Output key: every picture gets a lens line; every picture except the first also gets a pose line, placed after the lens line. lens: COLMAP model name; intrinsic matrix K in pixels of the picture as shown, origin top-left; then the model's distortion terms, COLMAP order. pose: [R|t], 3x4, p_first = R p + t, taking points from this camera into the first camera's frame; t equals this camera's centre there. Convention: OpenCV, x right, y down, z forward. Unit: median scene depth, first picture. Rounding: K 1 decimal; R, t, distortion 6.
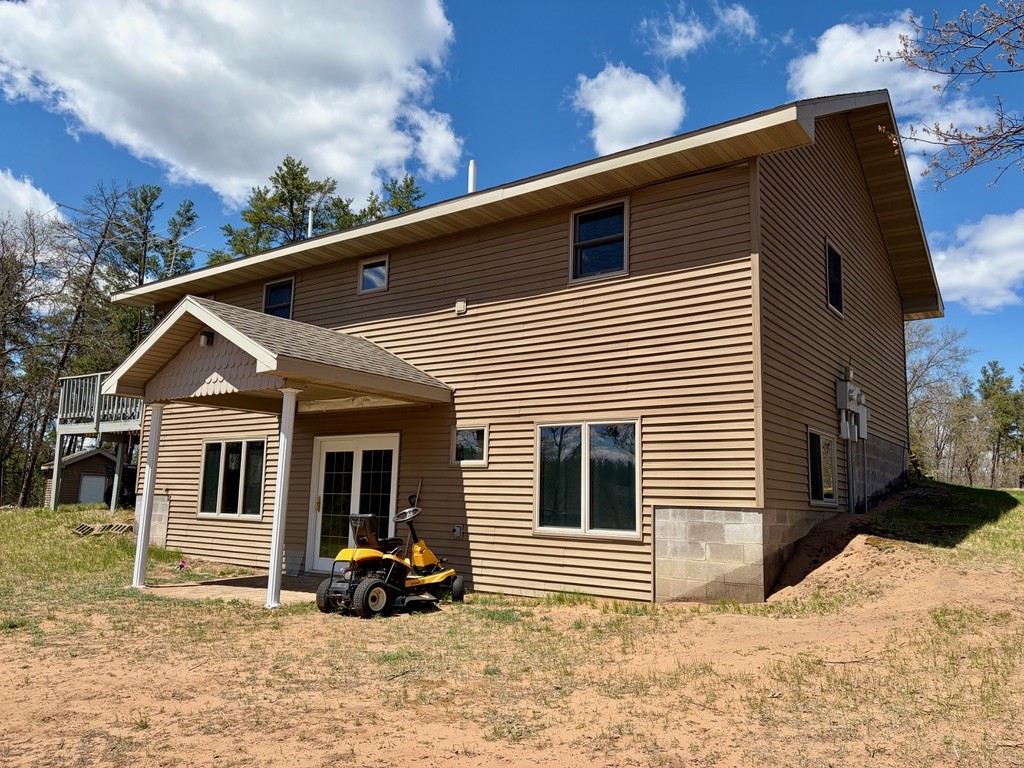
lens RADIAL K [[813.4, 0, 512.0], [0, 813.4, 384.0], [0, 0, 1]] dist [0.119590, -0.180091]
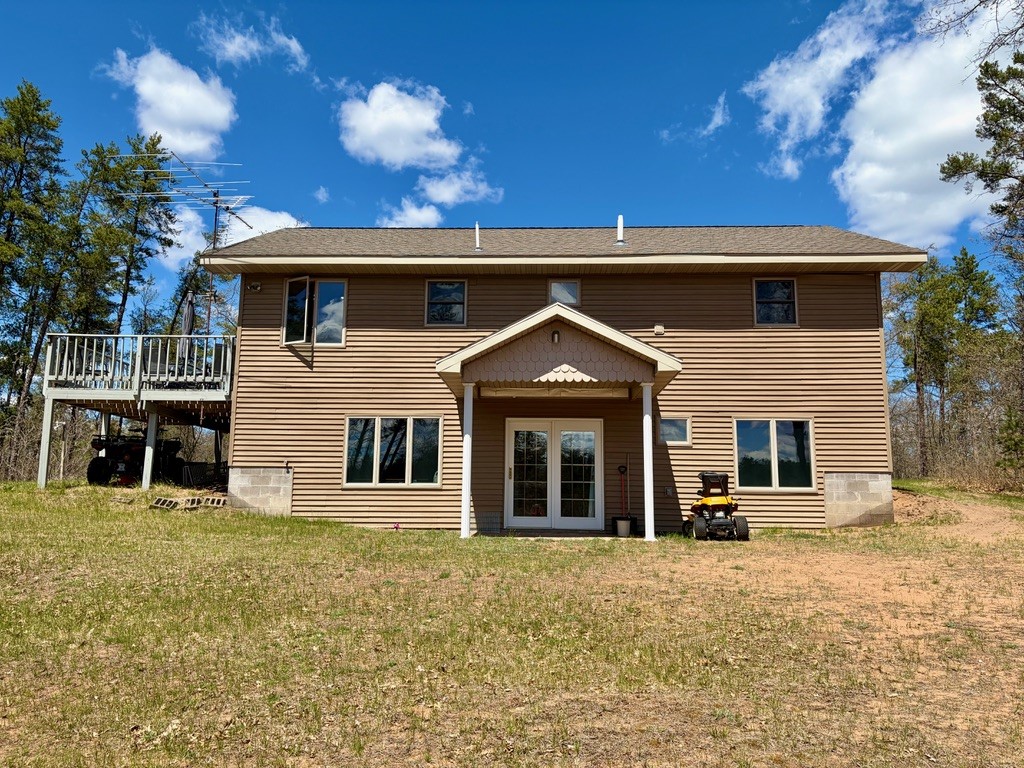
lens RADIAL K [[773.8, 0, 512.0], [0, 773.8, 384.0], [0, 0, 1]] dist [0.020121, -0.000640]
pose [[0.808005, 0.075169, 0.584361, -1.016095], [-0.073708, 0.996932, -0.026323, 0.049273], [-0.584548, -0.021803, 0.811066, 0.086173]]
